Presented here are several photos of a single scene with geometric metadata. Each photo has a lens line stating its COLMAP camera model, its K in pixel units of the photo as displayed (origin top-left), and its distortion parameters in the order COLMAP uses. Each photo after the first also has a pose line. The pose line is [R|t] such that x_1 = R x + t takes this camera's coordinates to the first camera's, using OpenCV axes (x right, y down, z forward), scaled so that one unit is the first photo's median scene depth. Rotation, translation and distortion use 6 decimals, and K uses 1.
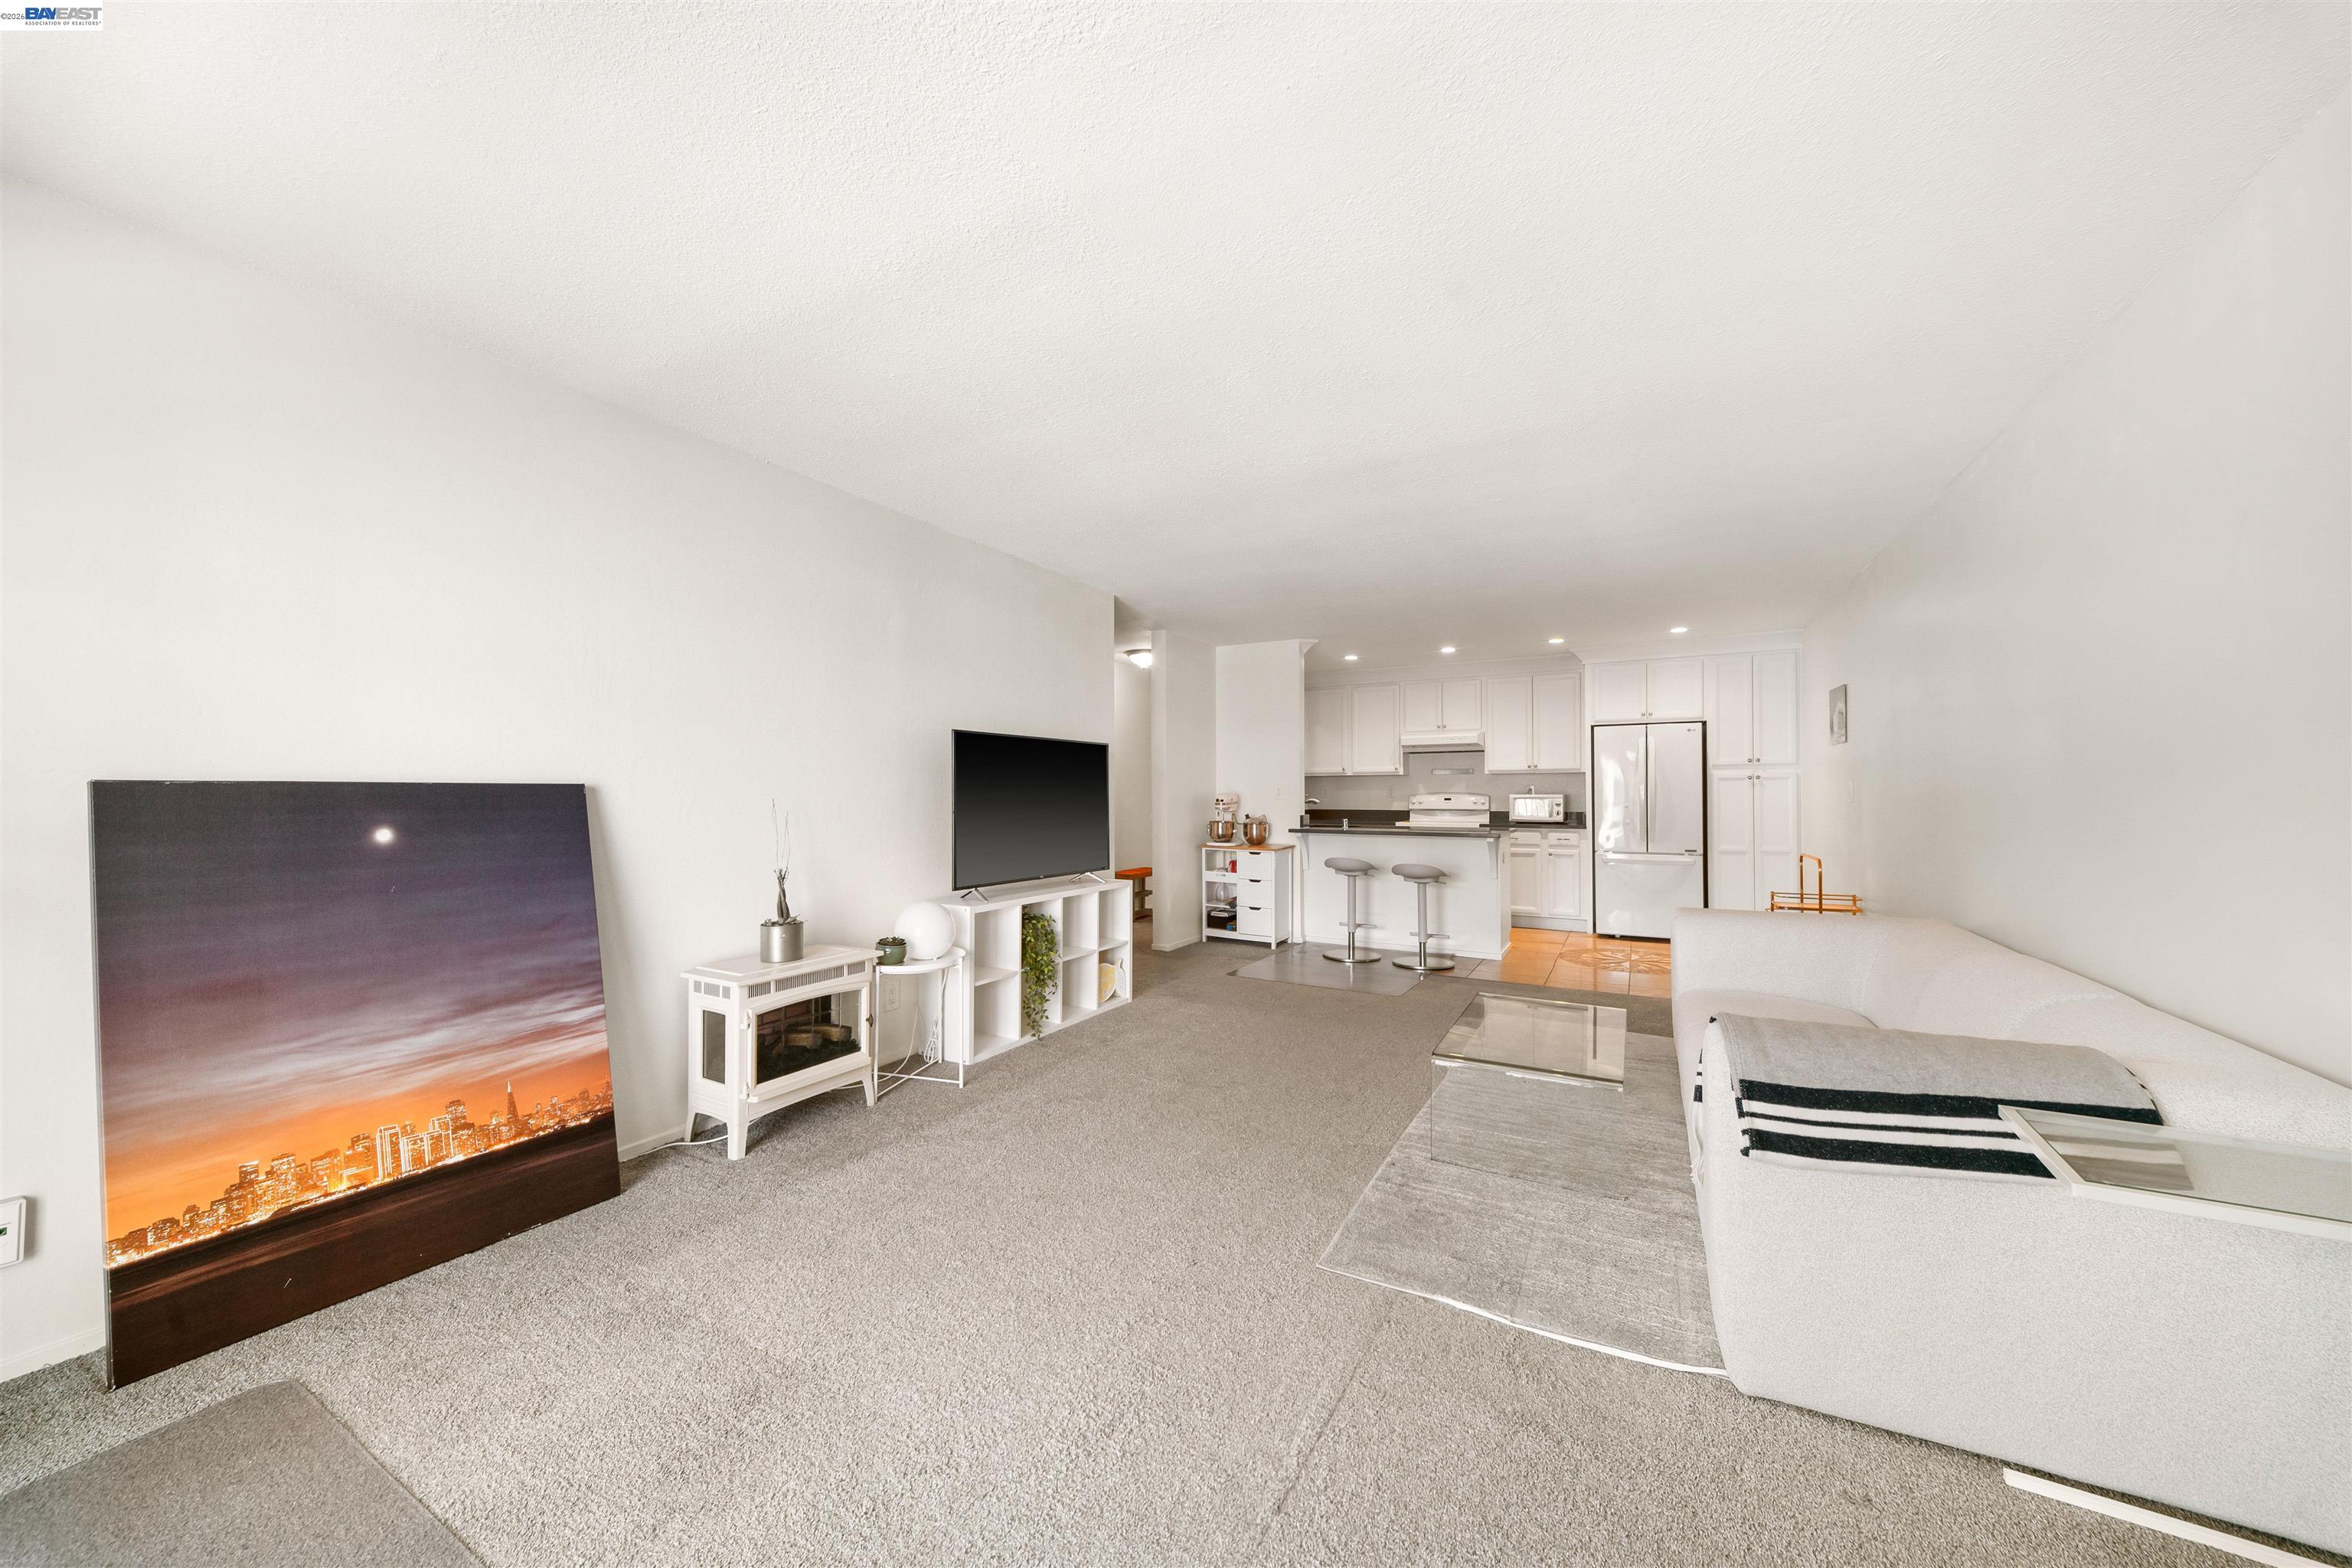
lens RADIAL K [[849.5, 0, 1167.9], [0, 849.5, 793.5], [0, 0, 1]] dist [0.001200, -0.000008]
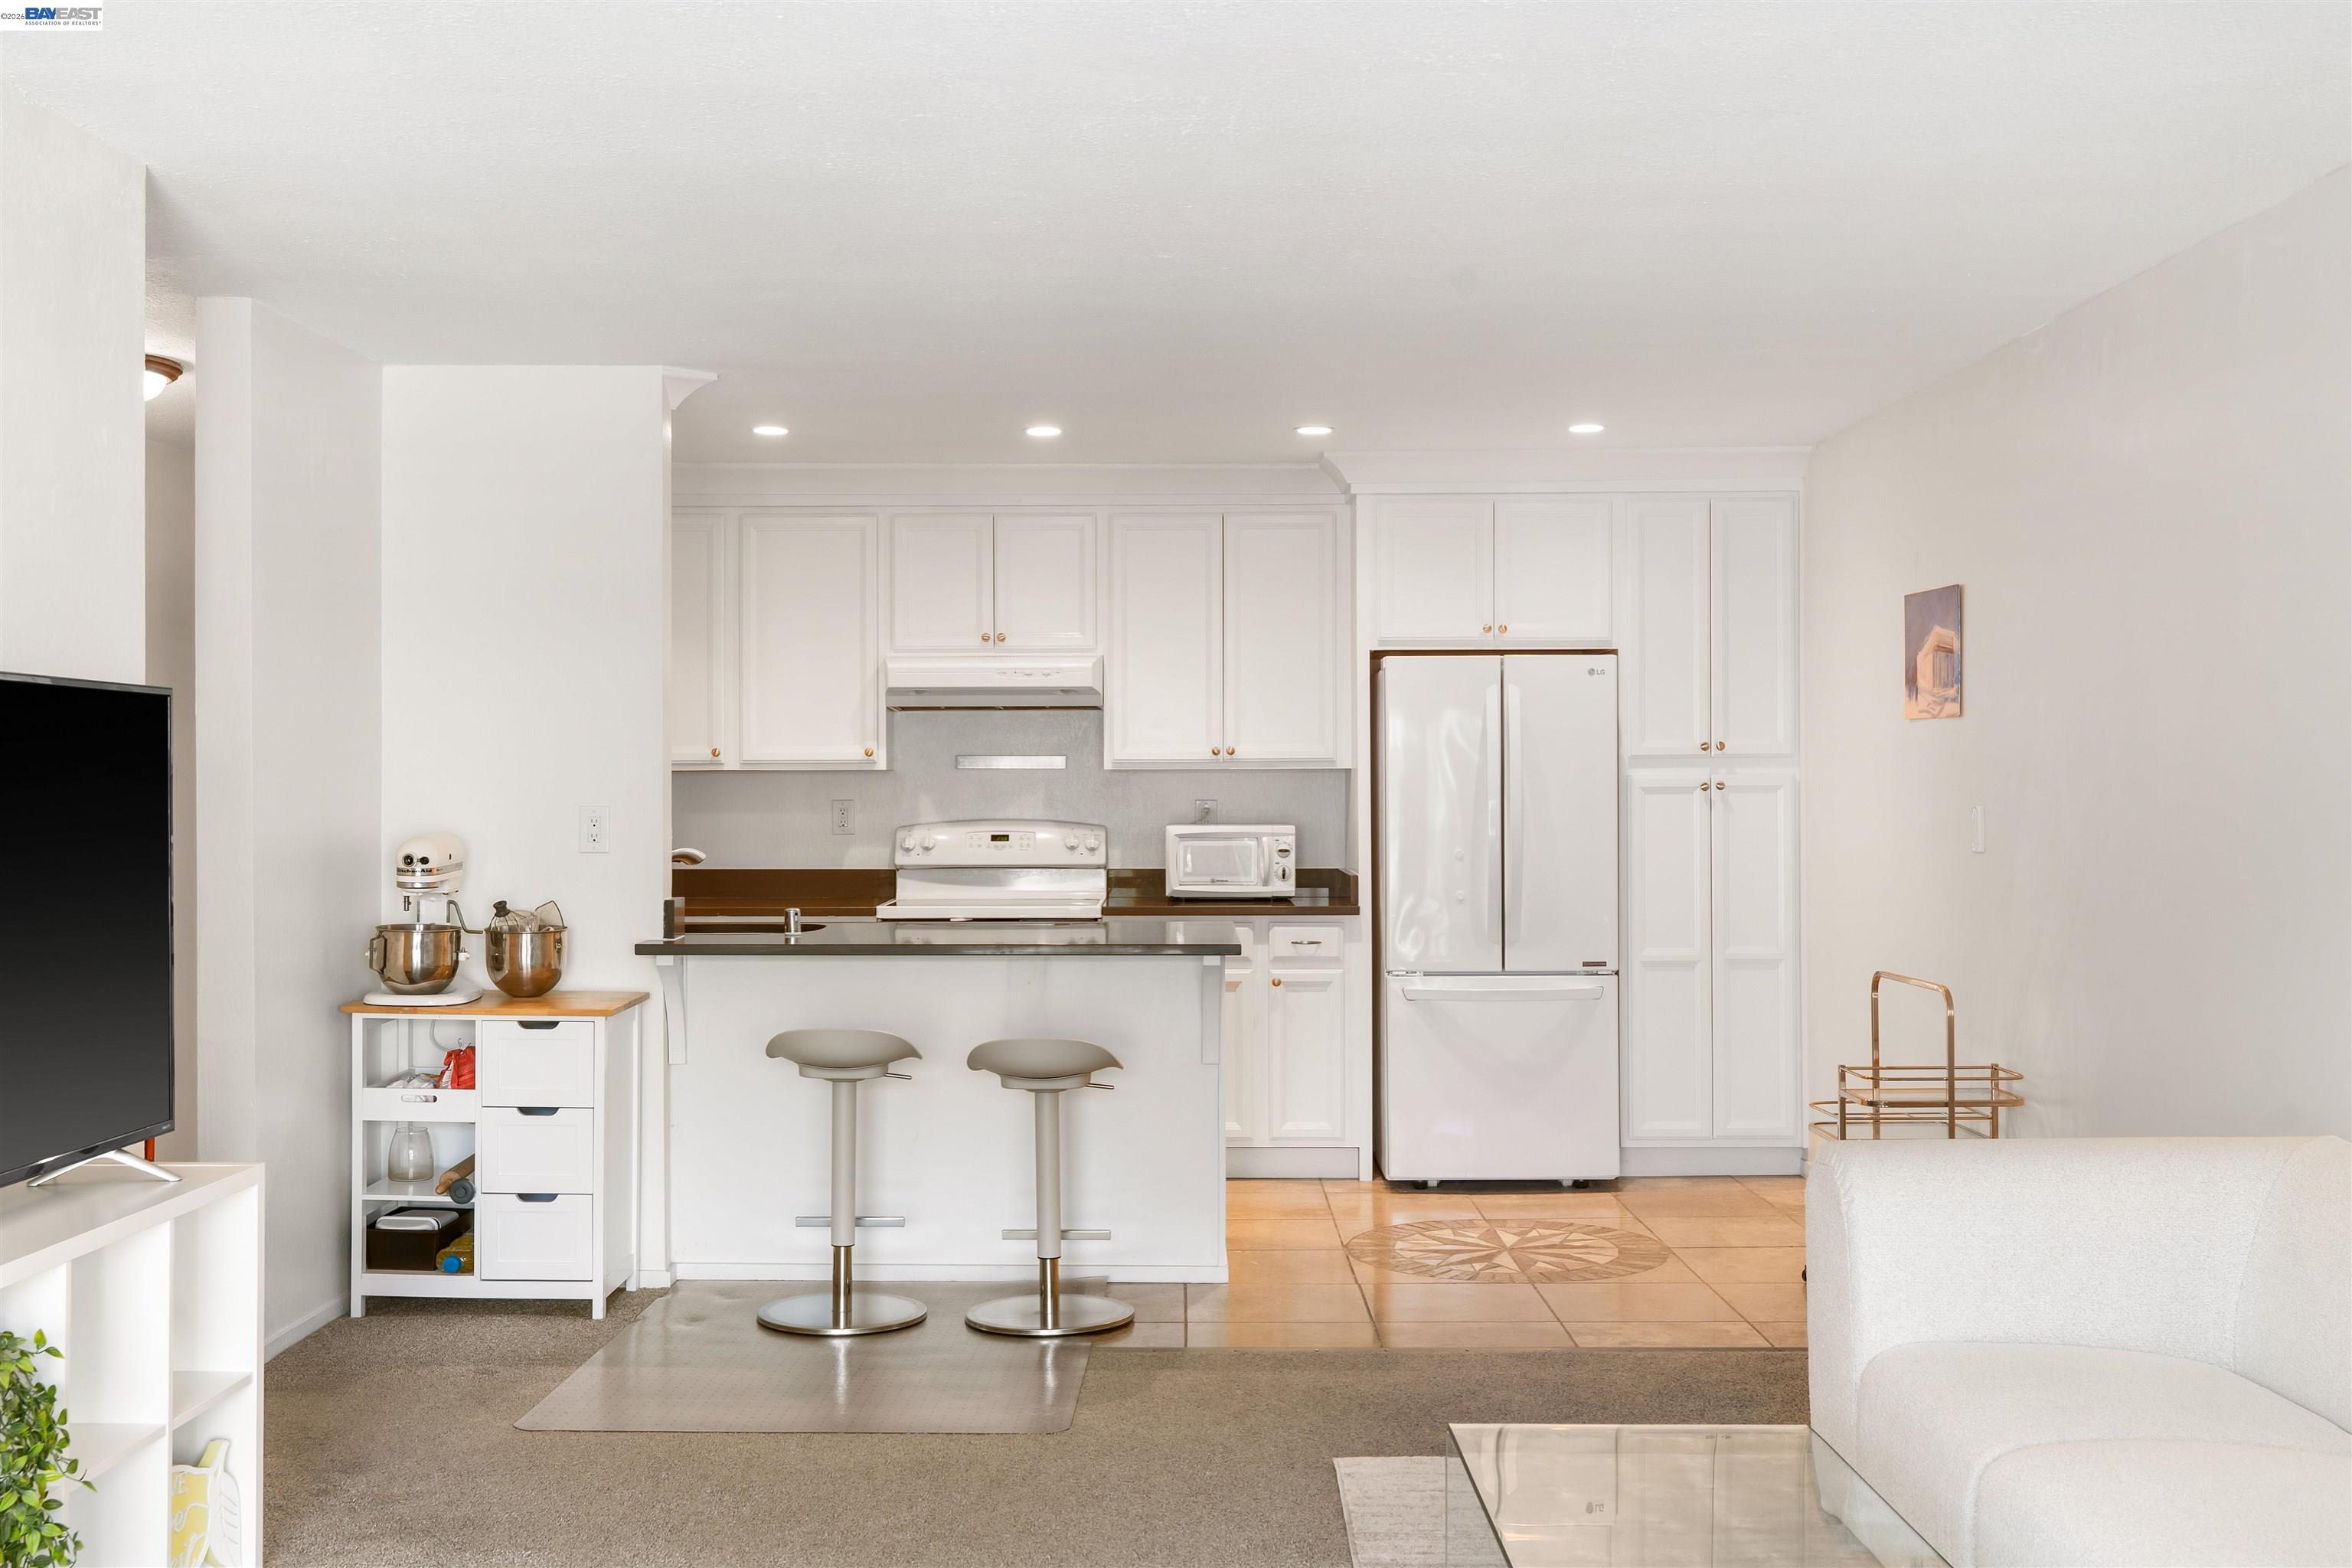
lens RADIAL K [[2364.3, 0, 1181.2], [0, 2364.3, 785.5], [0, 0, 1]] dist [0.018152, 0.000000]
pose [[0.865395, -0.000417, 0.501090, -0.130246], [-0.000714, 0.999998, 0.002065, -0.020996], [-0.501090, -0.002144, 0.865393, 0.103485]]
